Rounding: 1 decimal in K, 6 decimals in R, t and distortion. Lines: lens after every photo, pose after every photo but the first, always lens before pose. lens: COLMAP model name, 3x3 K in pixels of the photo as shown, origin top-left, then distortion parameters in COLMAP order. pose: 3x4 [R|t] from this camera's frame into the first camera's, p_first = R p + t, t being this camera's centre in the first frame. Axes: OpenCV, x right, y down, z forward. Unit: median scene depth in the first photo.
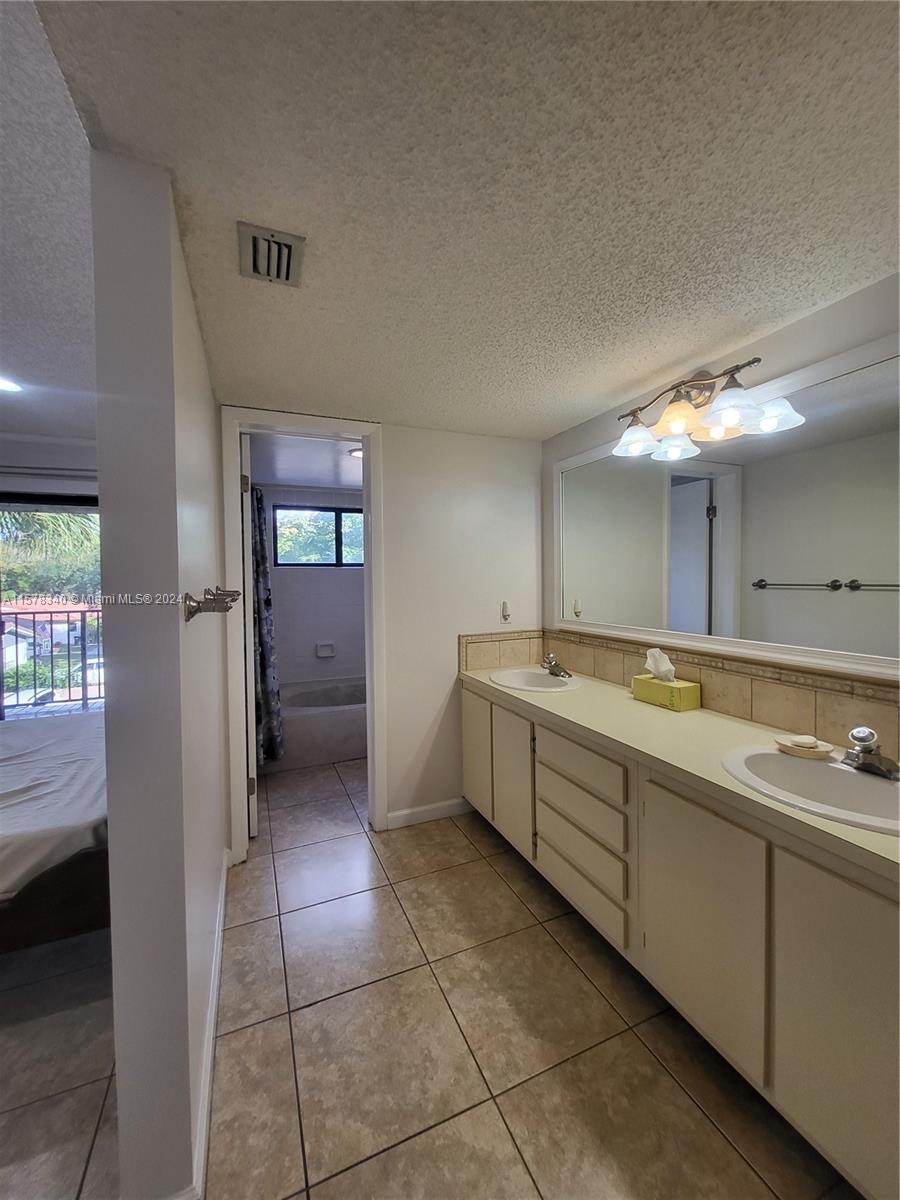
lens RADIAL K [[482.5, 0, 449.9], [0, 482.5, 593.7], [0, 0, 1]] dist [-0.000213, -0.000904]
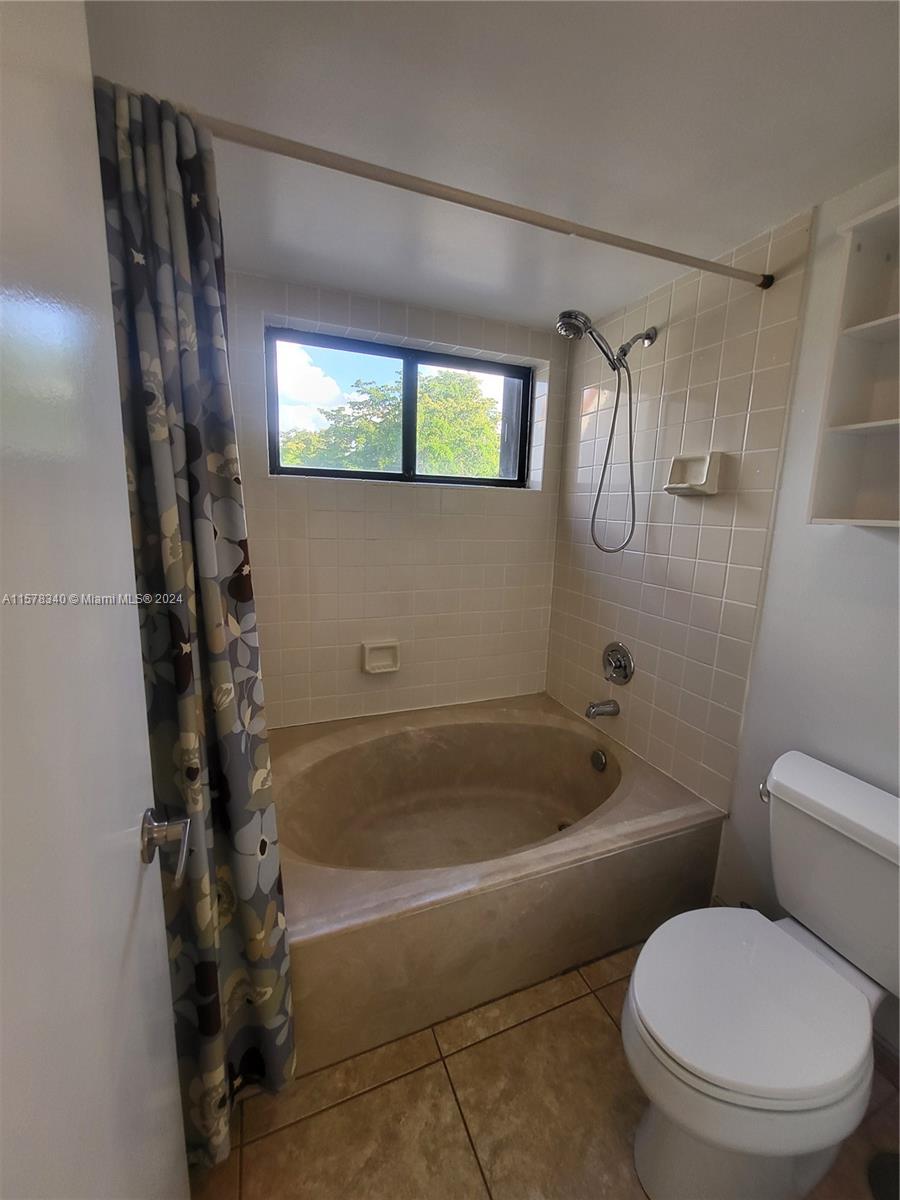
lens RADIAL K [[482.5, 0, 449.6], [0, 482.5, 596.1], [0, 0, 1]] dist [-0.000213, -0.000904]
pose [[0.998911, 0.044366, -0.014449, -0.250181], [-0.041684, 0.987670, 0.150897, -0.025546], [0.020965, -0.150130, 0.988444, 0.723734]]
